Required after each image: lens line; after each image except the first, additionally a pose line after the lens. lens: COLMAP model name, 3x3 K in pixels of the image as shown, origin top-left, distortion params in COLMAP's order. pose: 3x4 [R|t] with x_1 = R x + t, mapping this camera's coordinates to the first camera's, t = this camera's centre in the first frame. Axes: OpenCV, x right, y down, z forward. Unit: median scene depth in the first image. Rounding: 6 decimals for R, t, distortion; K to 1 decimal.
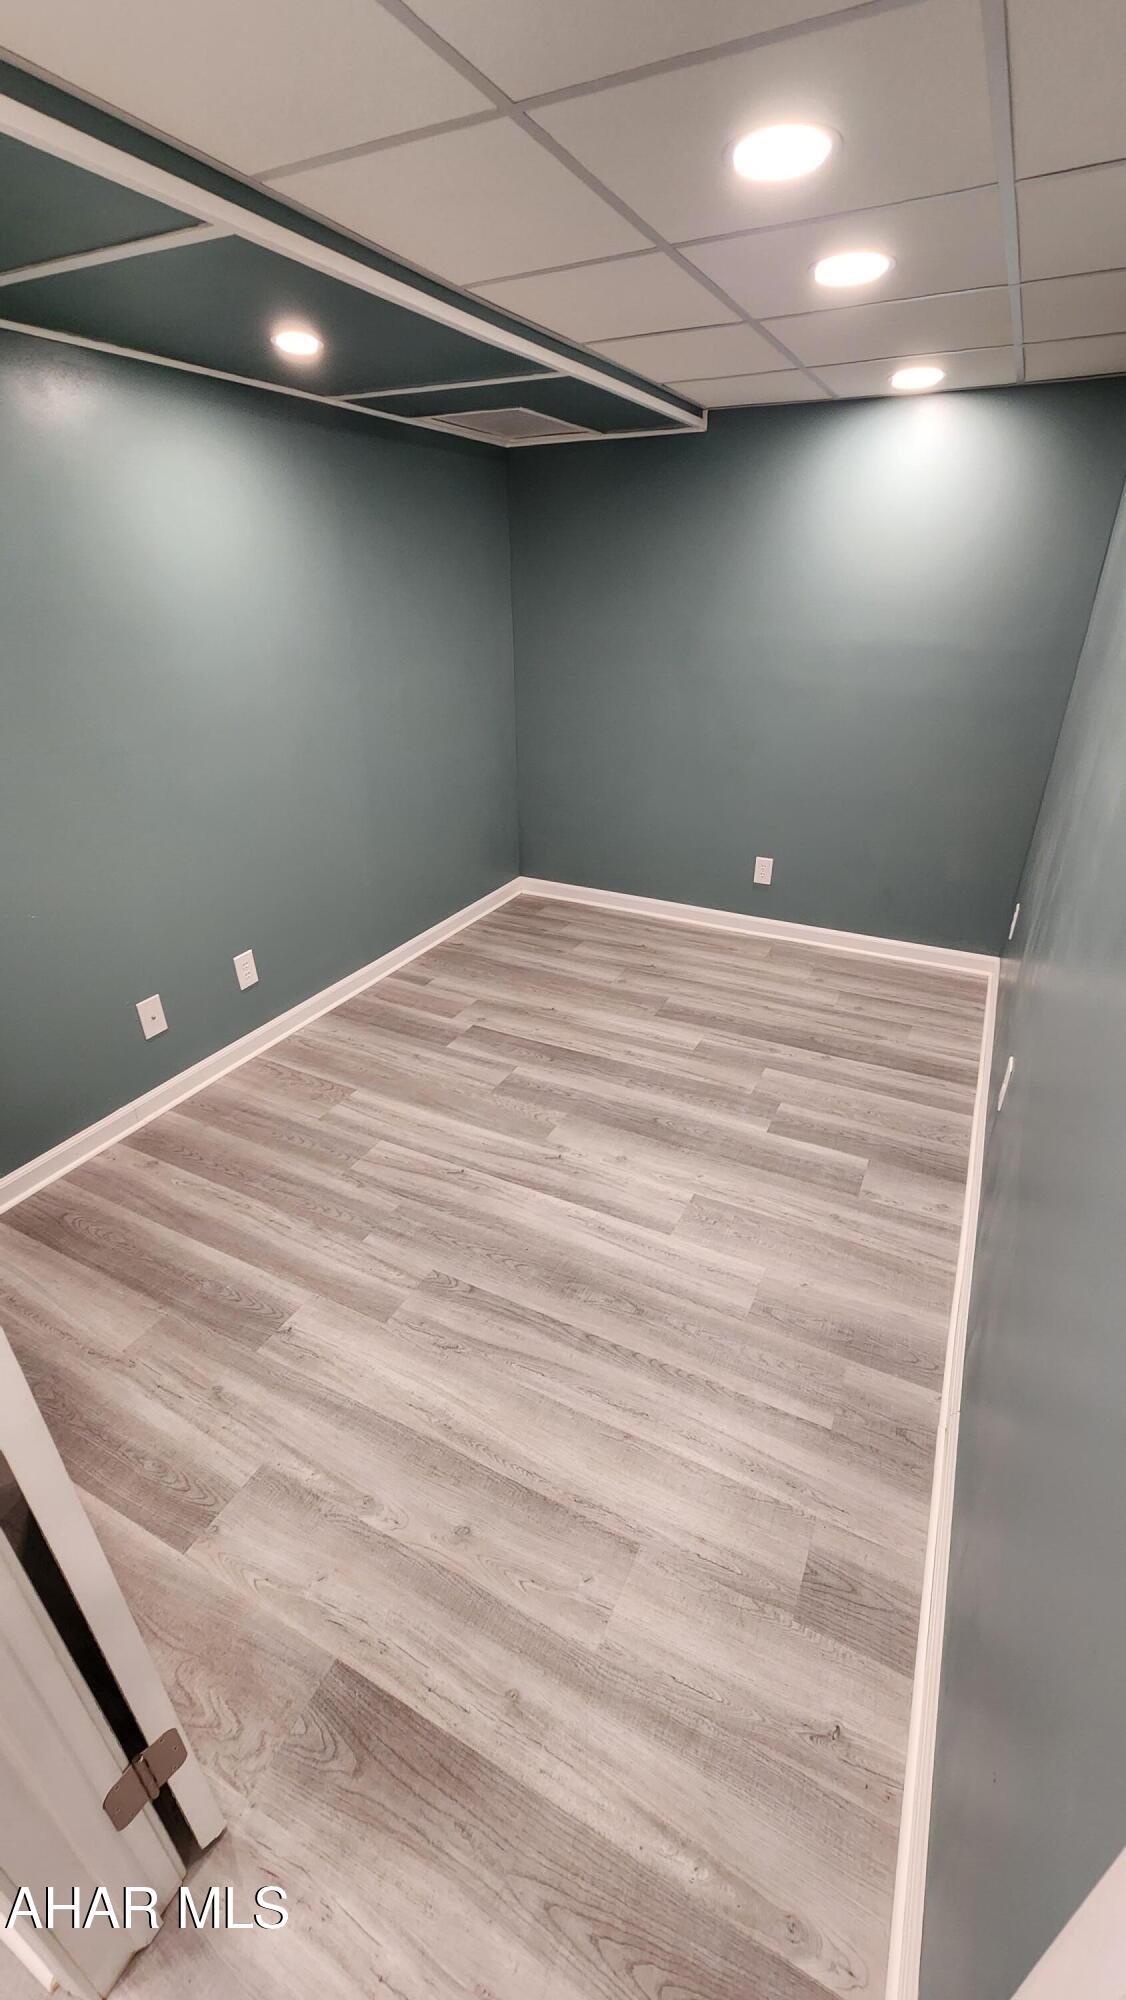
lens RADIAL K [[821.0, 0, 563.0], [0, 821.0, 1000.0], [0, 0, 1]] dist [0.003543, -0.000307]
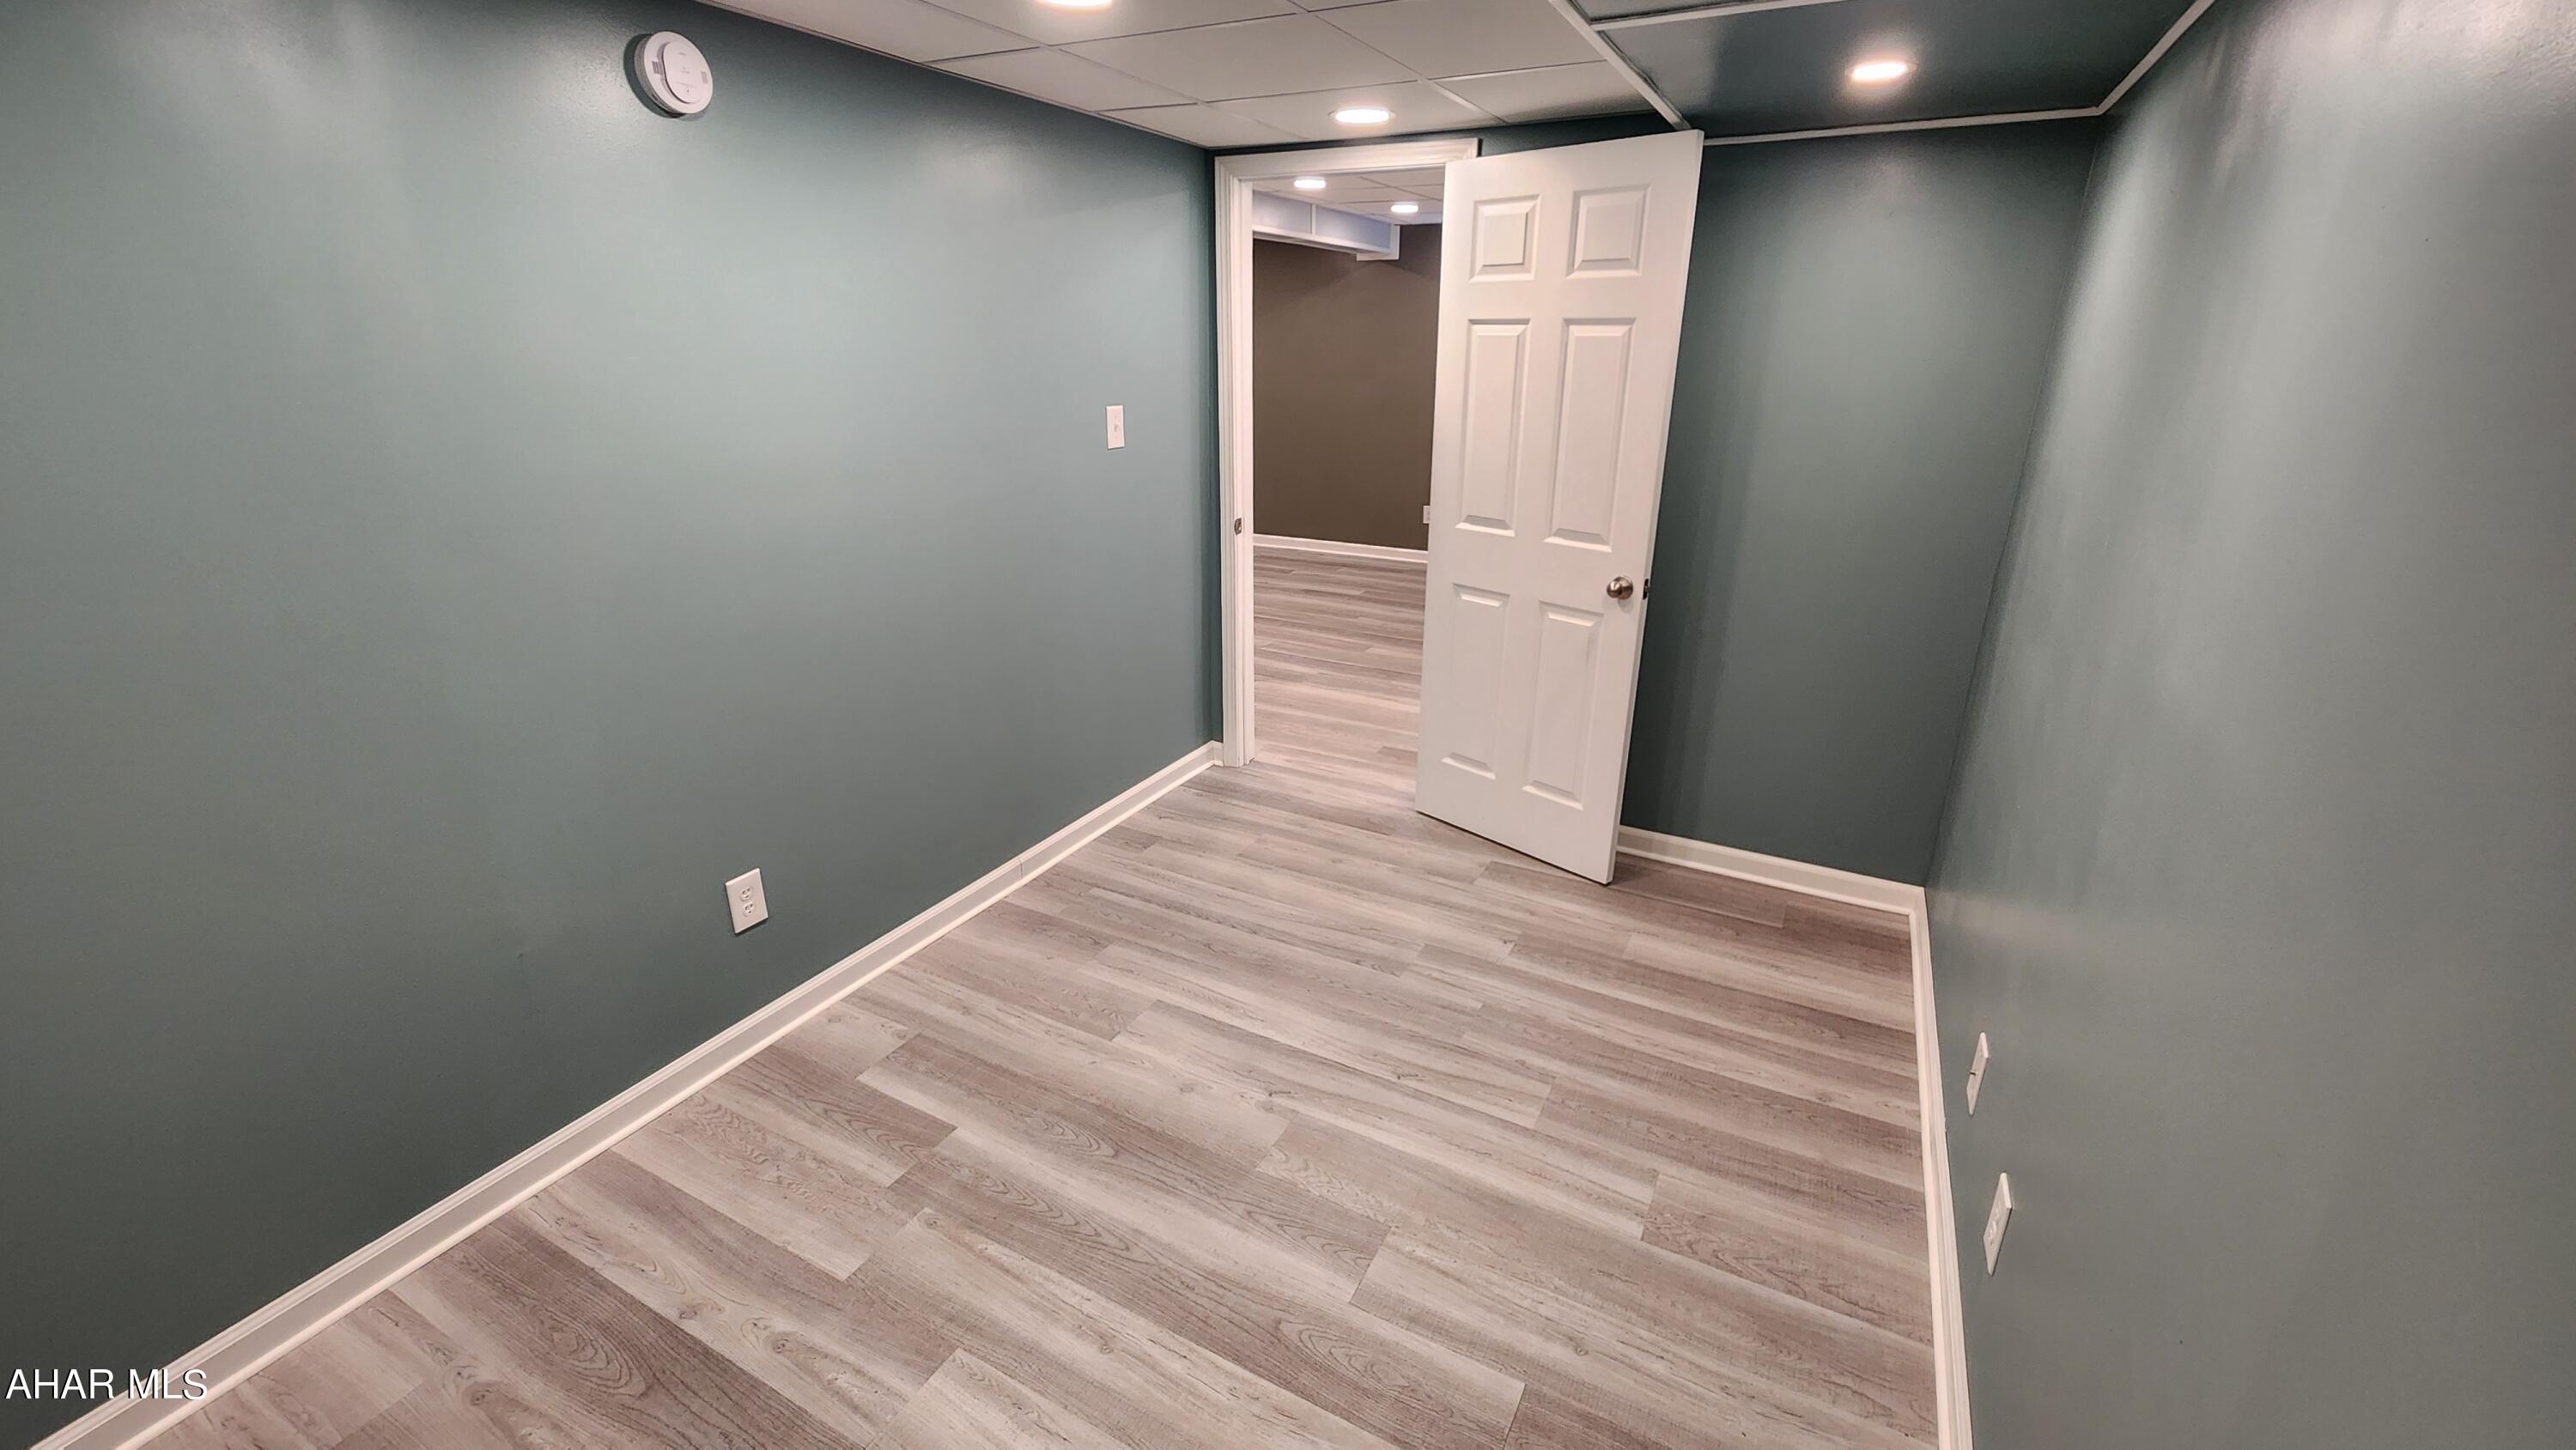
lens RADIAL K [[1057.3, 0, 1294.7], [0, 1057.3, 713.0], [0, 0, 1]] dist [0.003543, -0.000307]
pose [[-0.999909, -0.010177, 0.008818, -0.031515], [-0.000596, 0.687667, 0.726026, -0.757434], [-0.013452, 0.725955, -0.687610, 1.470508]]
